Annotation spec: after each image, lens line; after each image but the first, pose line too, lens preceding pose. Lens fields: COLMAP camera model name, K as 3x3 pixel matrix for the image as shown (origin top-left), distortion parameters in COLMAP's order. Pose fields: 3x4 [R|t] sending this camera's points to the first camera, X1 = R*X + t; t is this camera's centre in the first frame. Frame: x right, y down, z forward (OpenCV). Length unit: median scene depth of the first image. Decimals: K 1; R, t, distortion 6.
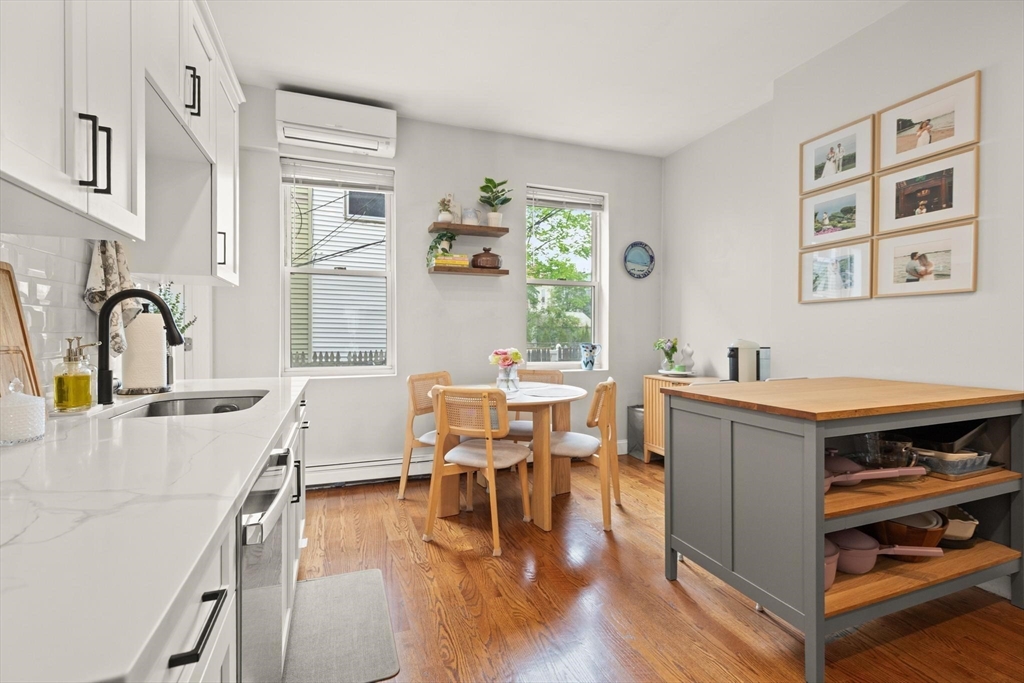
lens RADIAL K [[457.1, 0, 515.4], [0, 457.1, 350.3], [0, 0, 1]] dist [0.001789, 0.000125]
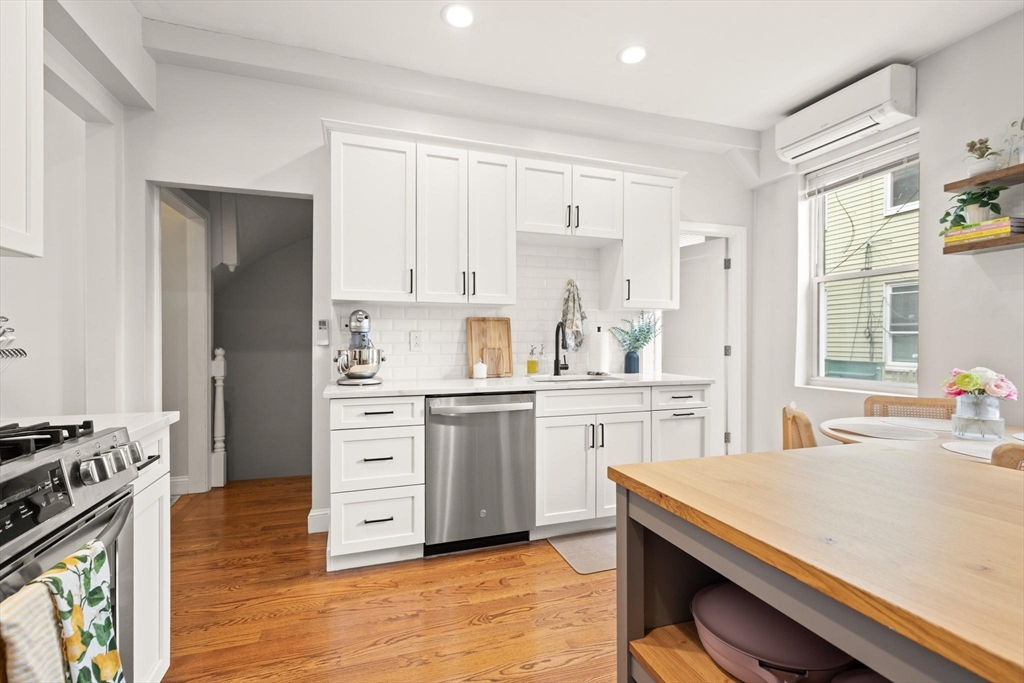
lens RADIAL K [[484.3, 0, 512.0], [0, 484.3, 341.5], [0, 0, 1]] dist [-0.000274, -0.000339]
pose [[-0.033038, -0.005699, -0.999438, 0.812036], [-0.029882, 0.999542, -0.004712, -0.024736], [0.999007, 0.029710, -0.033193, 0.514964]]
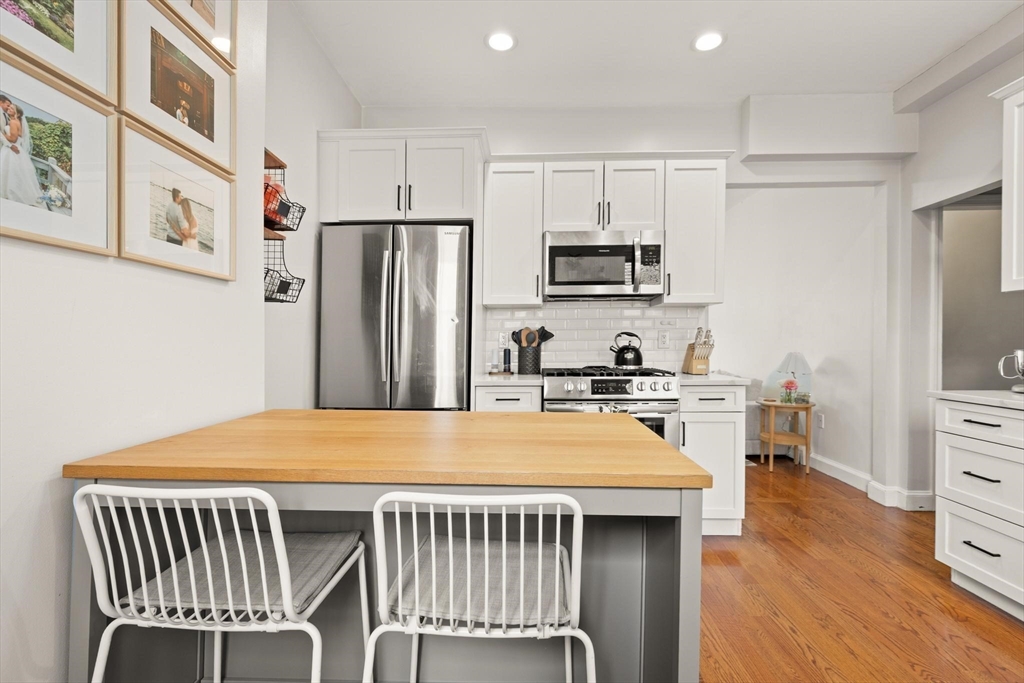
lens RADIAL K [[470.9, 0, 513.7], [0, 470.9, 340.2], [0, 0, 1]] dist [0.000466, 0.000216]
pose [[-0.922710, -0.006685, 0.385436, 0.282740], [0.004531, 0.999592, 0.028185, -0.049539], [-0.385468, 0.027753, -0.922304, 1.273134]]
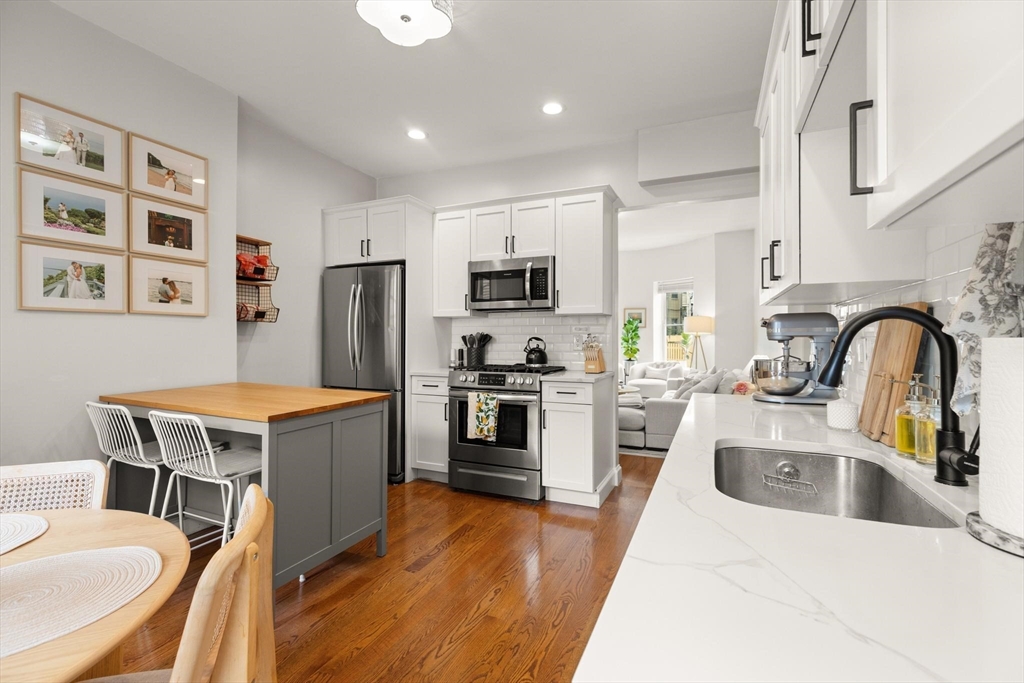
lens RADIAL K [[459.4, 0, 513.9], [0, 459.4, 334.9], [0, 0, 1]] dist [0.004547, 0.000013]
pose [[-0.703685, -0.008978, 0.710455, -0.546004], [0.013413, 0.999574, 0.025917, -0.082191], [-0.710385, 0.027767, -0.703265, 1.123812]]
